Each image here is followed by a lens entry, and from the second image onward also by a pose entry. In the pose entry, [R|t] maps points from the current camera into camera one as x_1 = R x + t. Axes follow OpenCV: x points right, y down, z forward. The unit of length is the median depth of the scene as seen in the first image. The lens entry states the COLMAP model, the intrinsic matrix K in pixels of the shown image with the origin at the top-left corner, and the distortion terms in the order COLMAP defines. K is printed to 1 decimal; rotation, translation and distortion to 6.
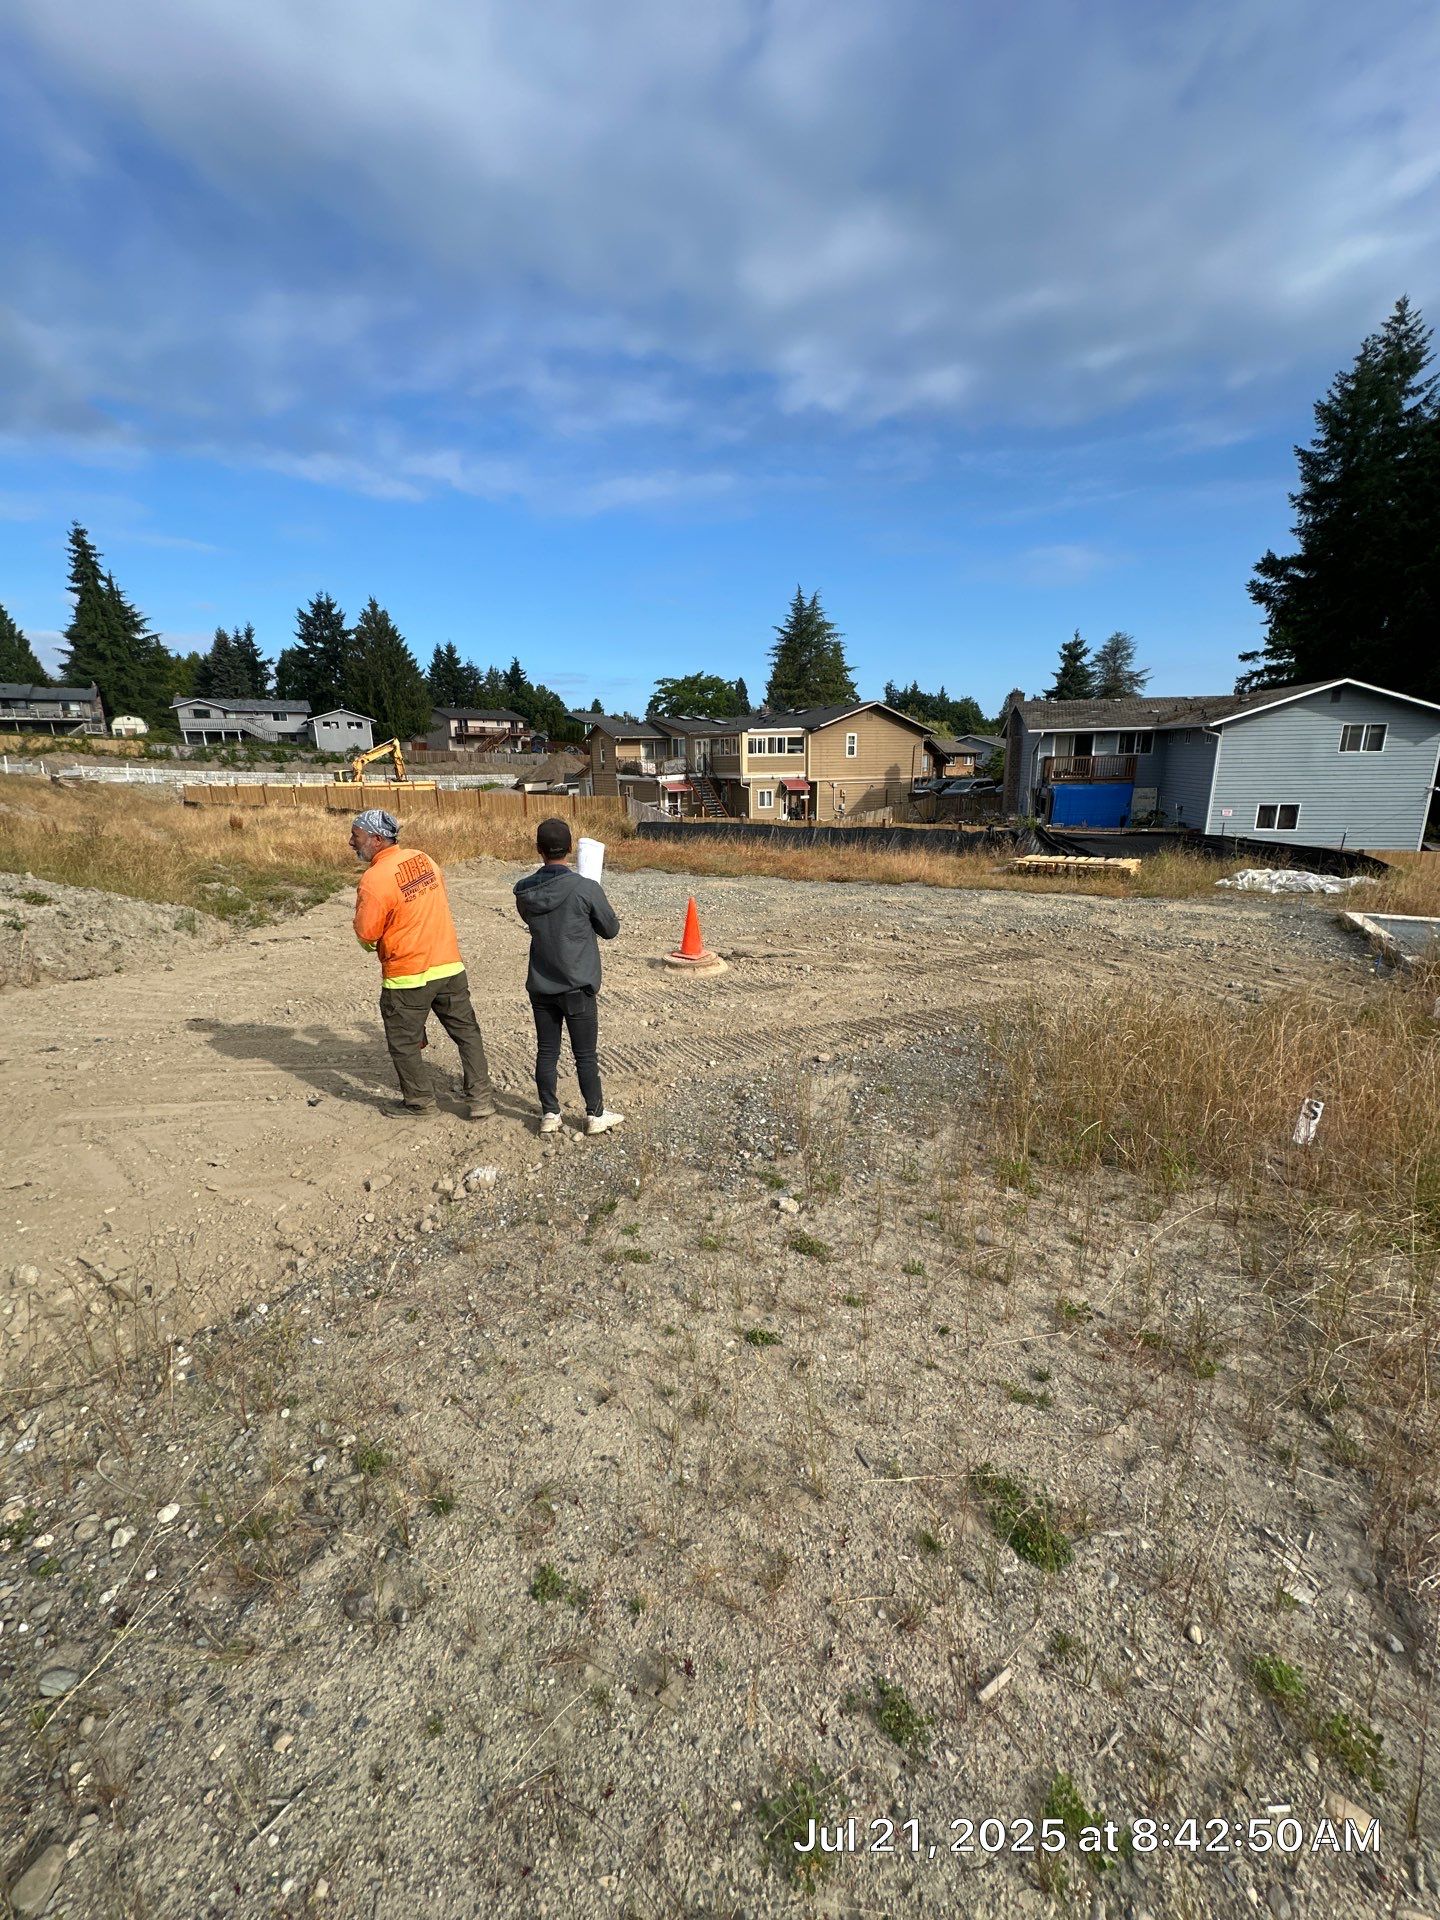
lens RADIAL K [[765.5, 0, 723.3], [0, 765.5, 954.9], [0, 0, 1]] dist [-0.000859, -0.000363]
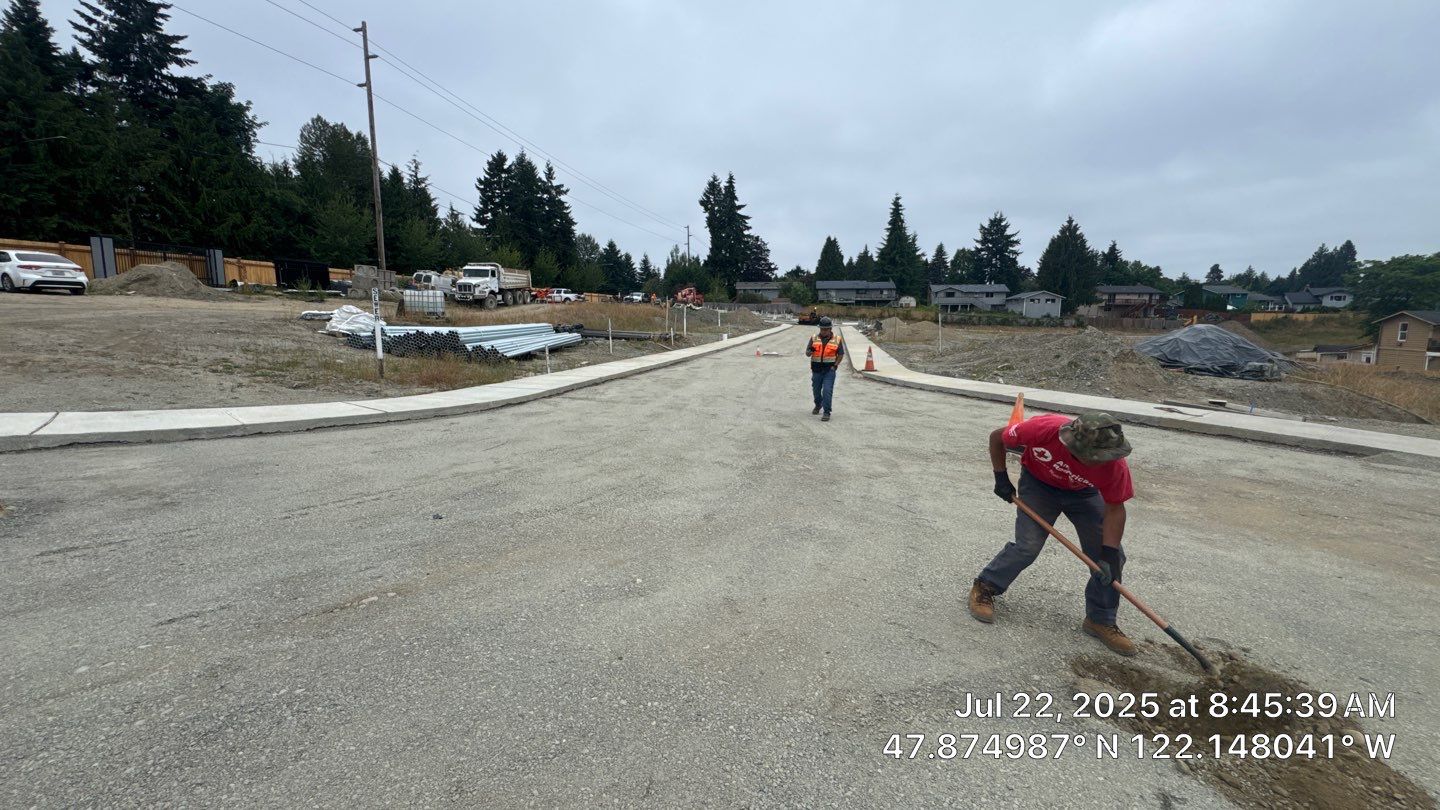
lens RADIAL K [[572.9, 0, 721.7], [0, 572.9, 402.2], [0, 0, 1]] dist [0.003664, -0.000401]
pose [[0.737566, 0.113868, -0.665605, -0.183106], [-0.175111, 0.984214, -0.025669, 0.041328], [0.652175, 0.135487, 0.745862, -0.247563]]
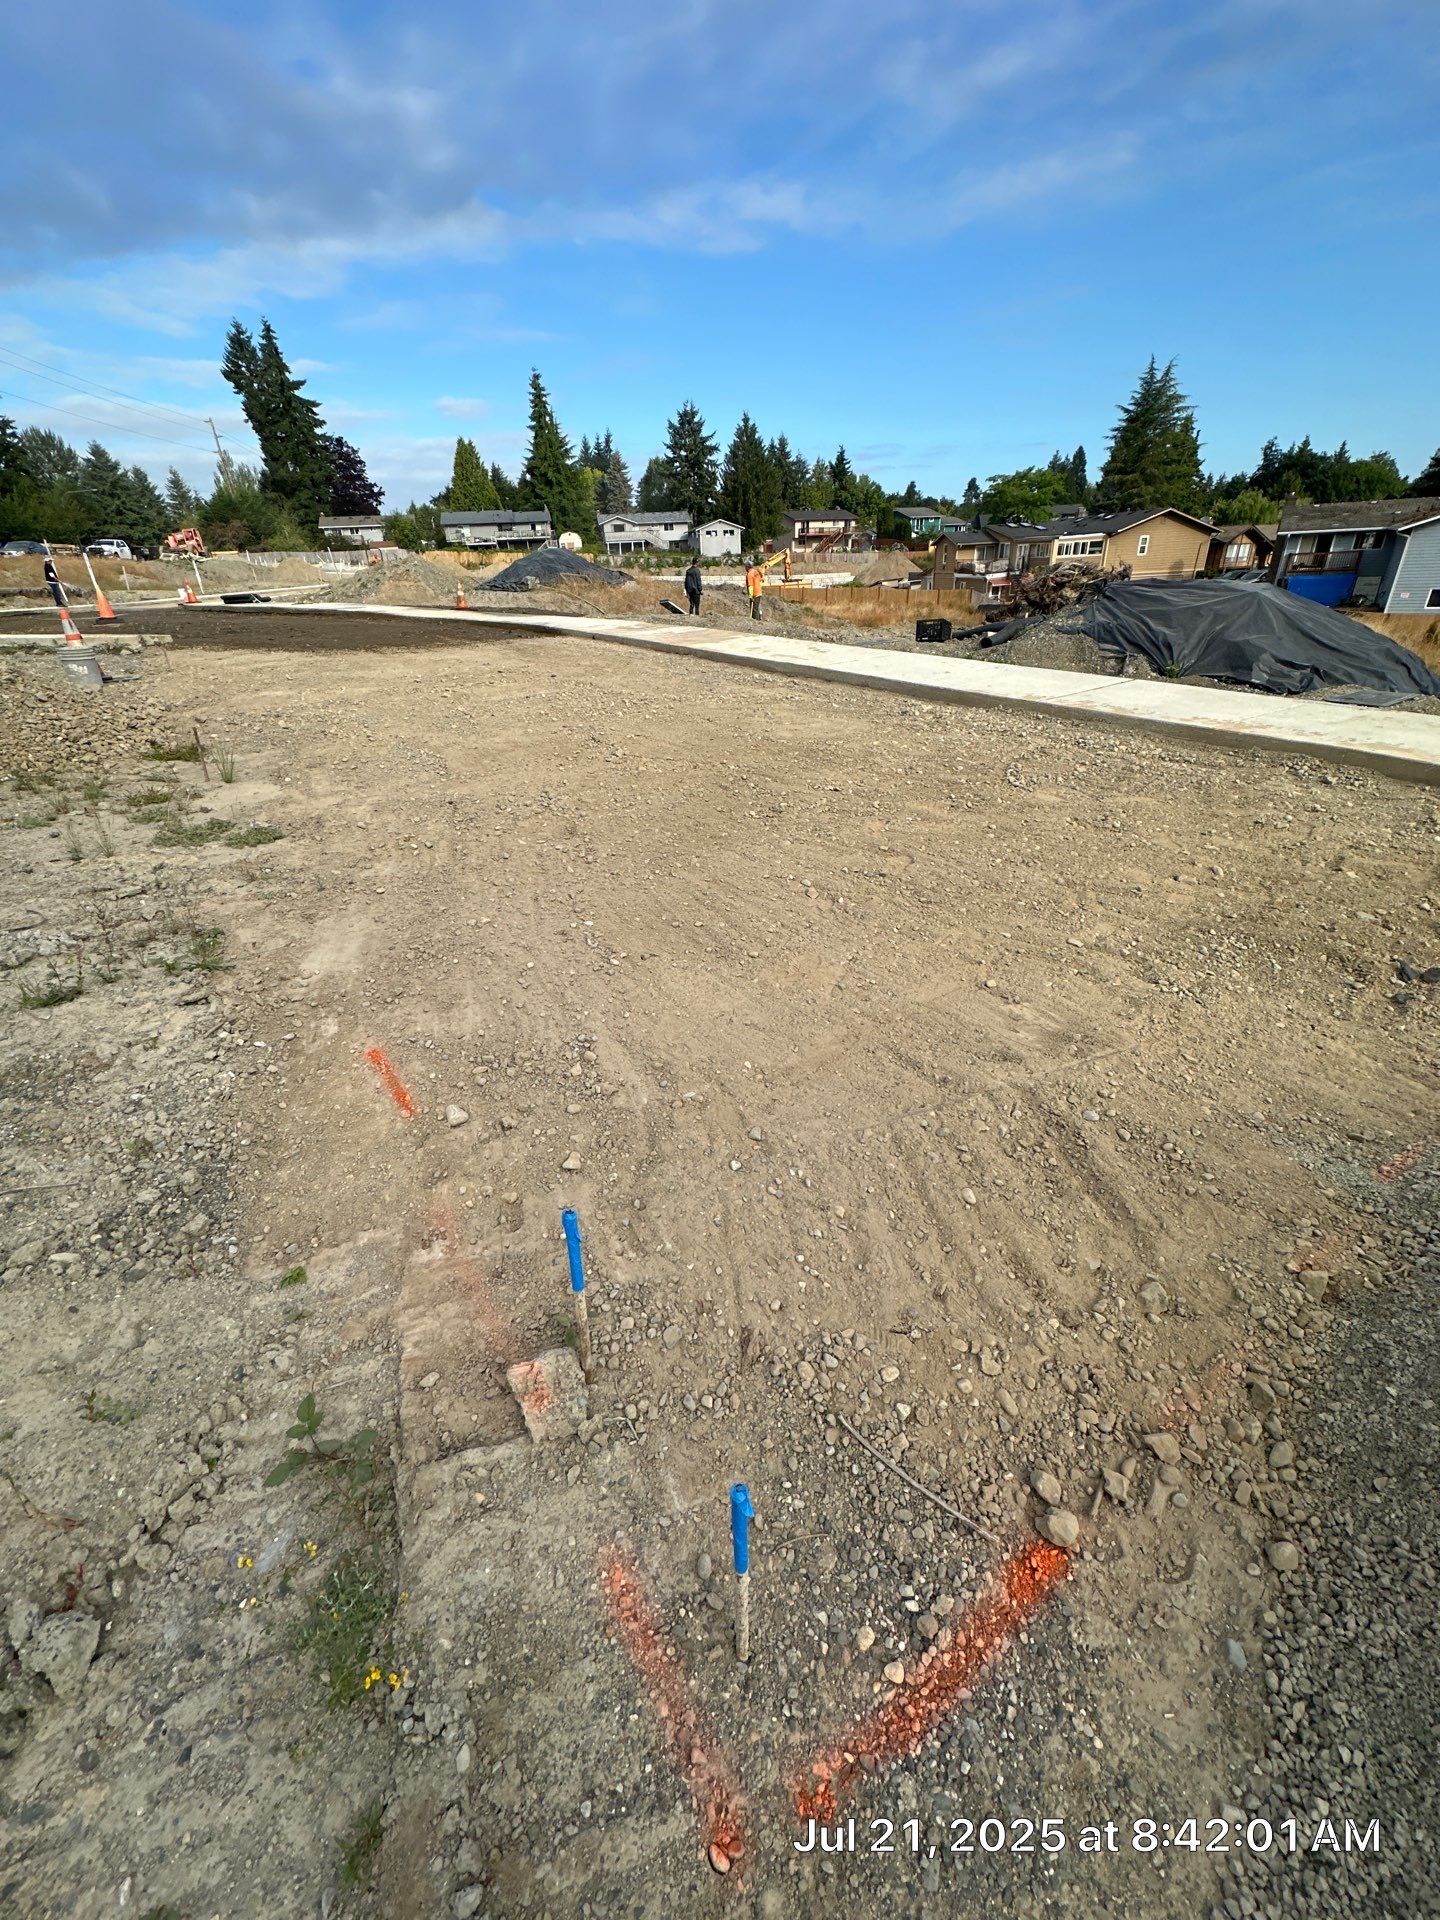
lens RADIAL K [[765.5, 0, 718.4], [0, 765.5, 957.6], [0, 0, 1]] dist [-0.000859, -0.000363]
pose [[0.934978, 0.139278, -0.326218, 0.005592], [-0.057772, 0.967199, 0.247362, 0.061430], [0.349970, -0.212432, 0.912356, -0.290079]]
